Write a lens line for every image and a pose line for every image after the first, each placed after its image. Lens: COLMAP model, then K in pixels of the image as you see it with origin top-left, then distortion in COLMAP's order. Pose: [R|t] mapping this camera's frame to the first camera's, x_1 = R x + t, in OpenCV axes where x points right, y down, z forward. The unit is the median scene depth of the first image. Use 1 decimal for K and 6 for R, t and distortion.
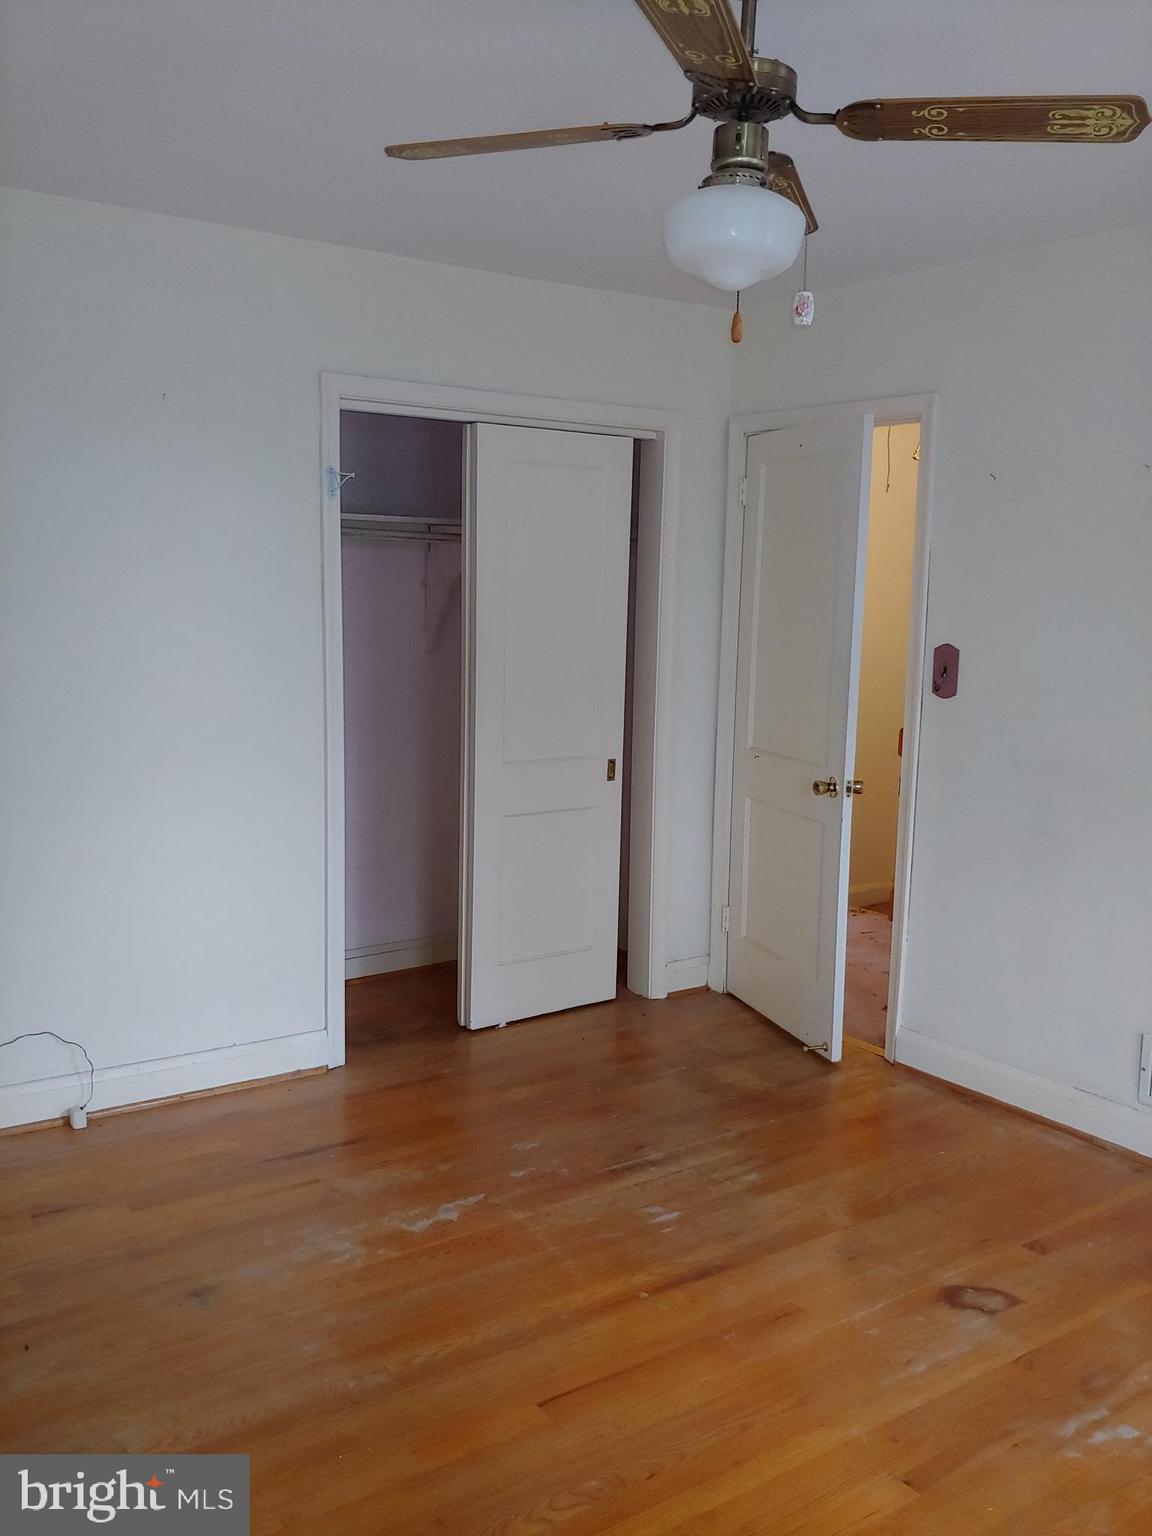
lens RADIAL K [[1356.1, 0, 577.2], [0, 1356.1, 764.0], [0, 0, 1]] dist [0.004644, -0.022796]
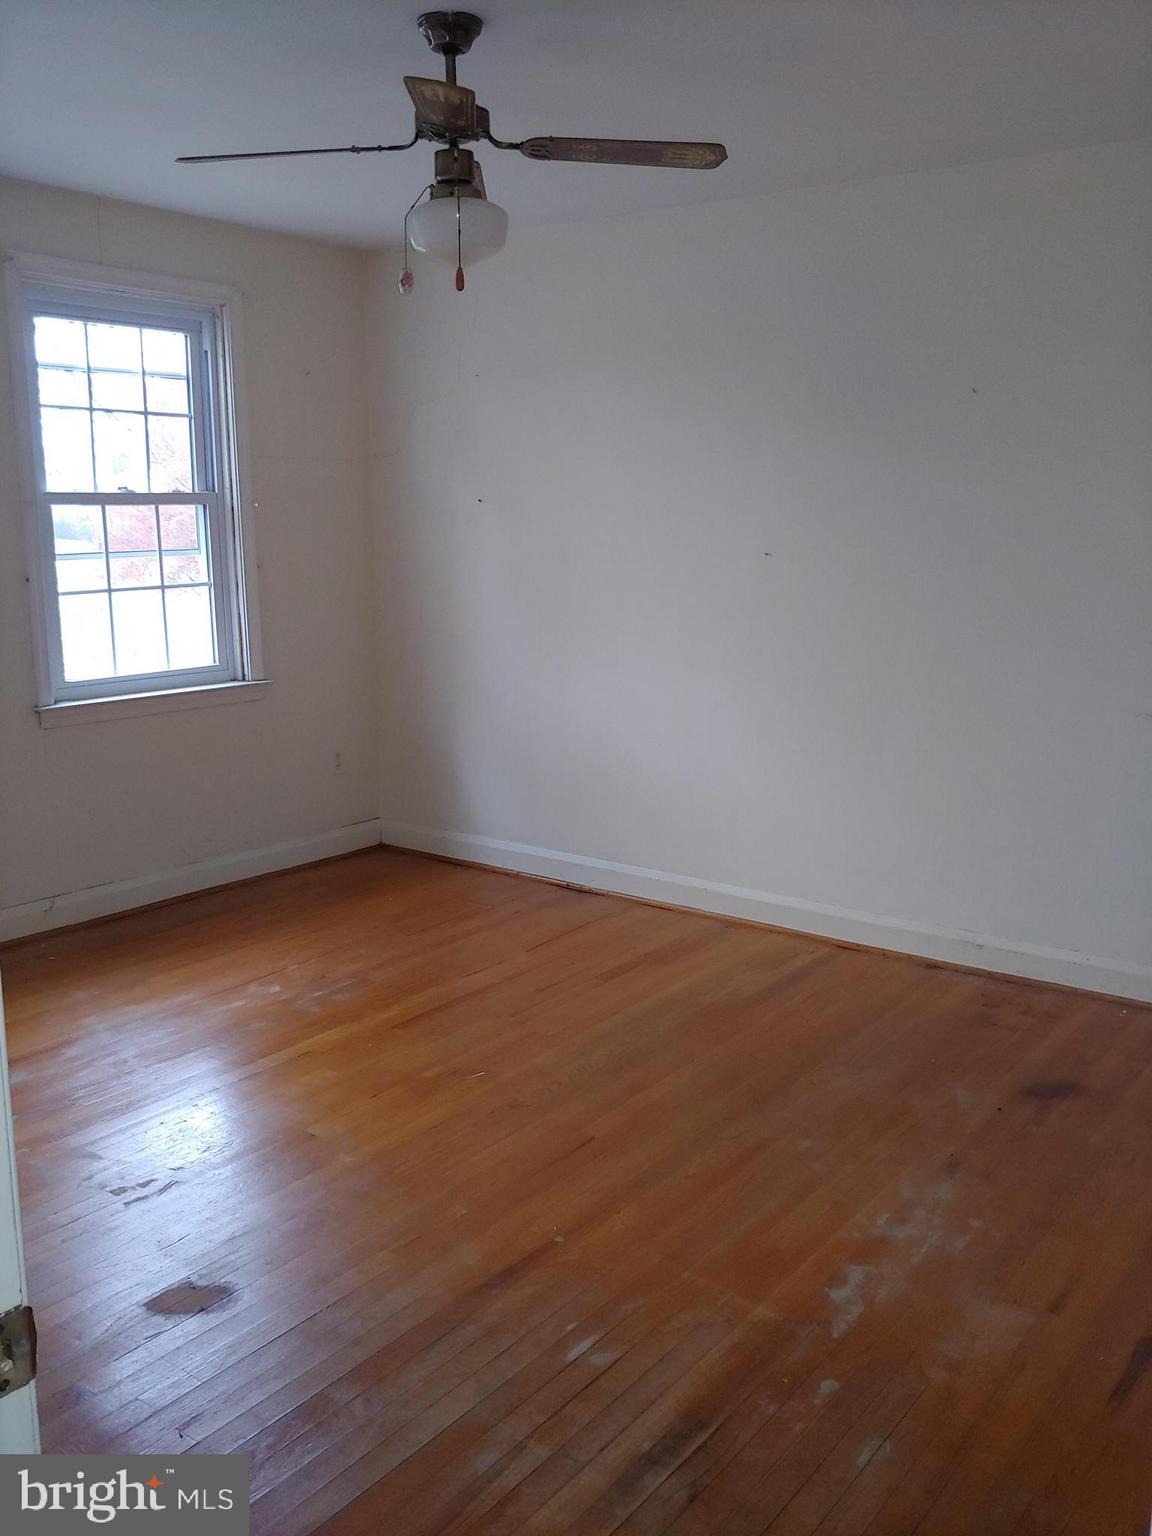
lens RADIAL K [[1356.1, 0, 578.1], [0, 1356.1, 761.0], [0, 0, 1]] dist [0.004644, -0.022796]
pose [[-0.950693, 0.035865, -0.308051, 0.294089], [-0.063093, 0.950152, 0.305336, -0.202379], [0.303647, 0.309717, -0.901041, 1.623837]]
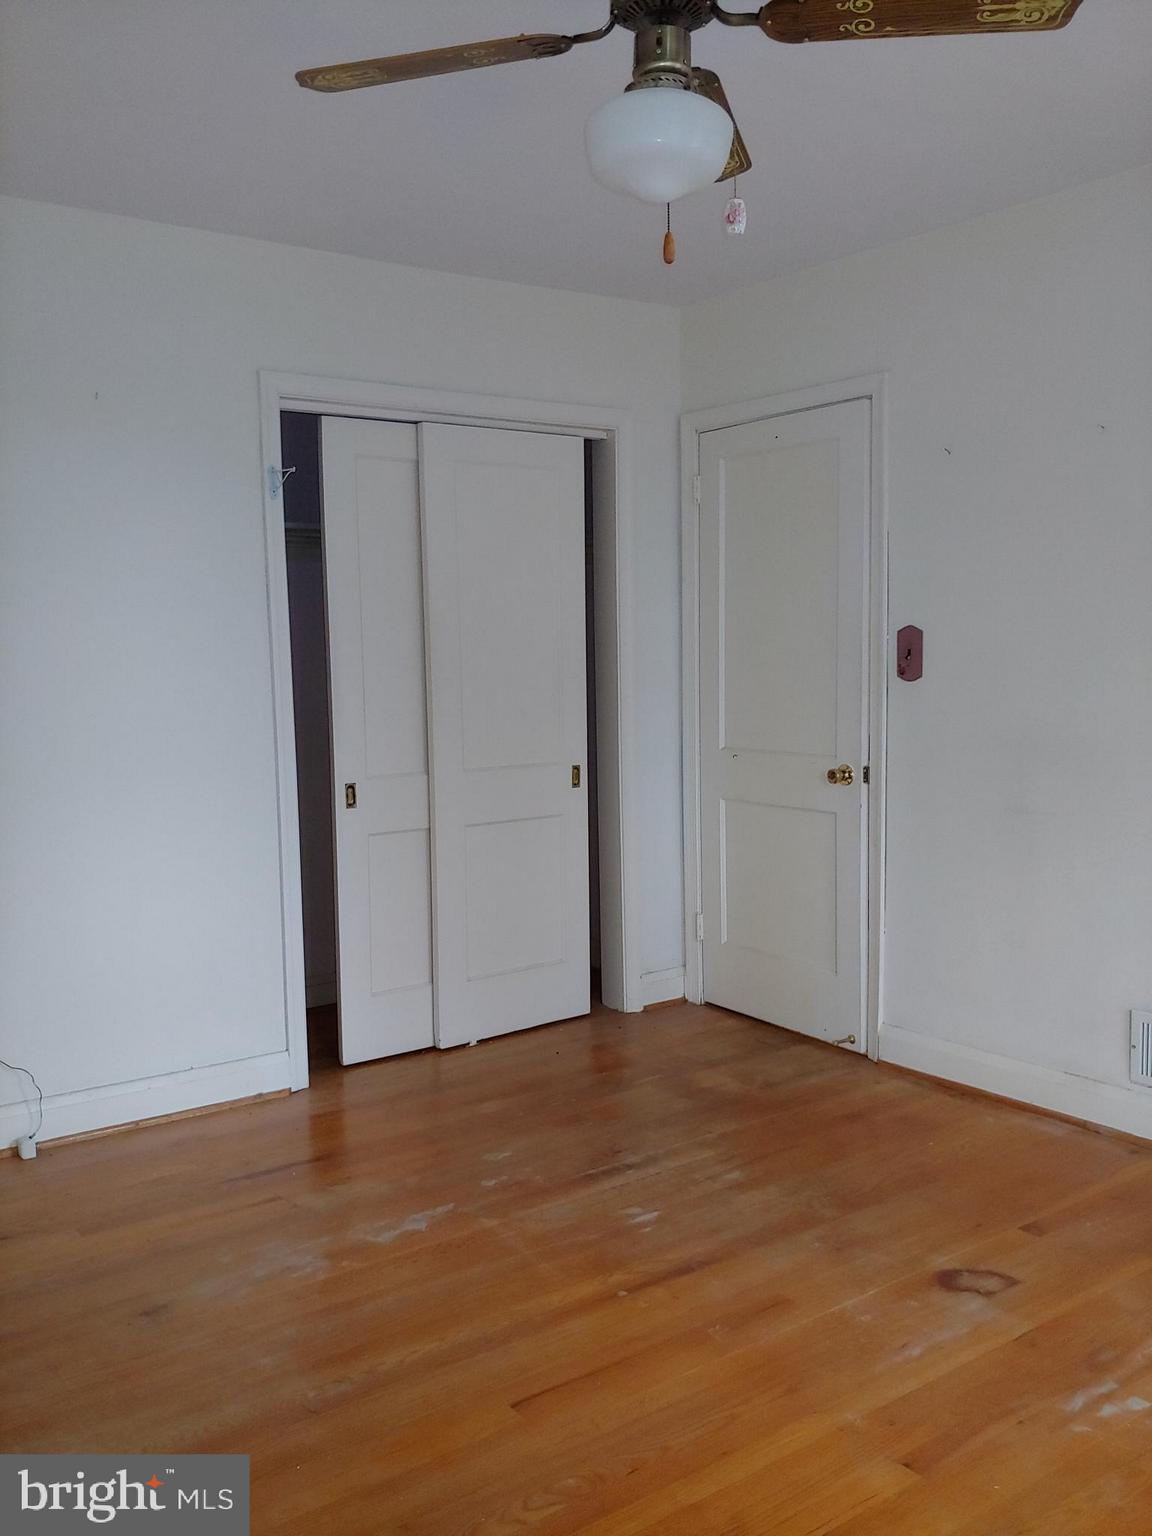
lens RADIAL K [[1356.1, 0, 576.0], [0, 1356.1, 773.0], [0, 0, 1]] dist [0.004644, -0.022796]
pose [[0.999051, -0.040414, 0.016224, 0.014798], [0.041022, 0.998395, -0.039037, 0.059815], [-0.014620, 0.039666, 0.999106, 0.037515]]
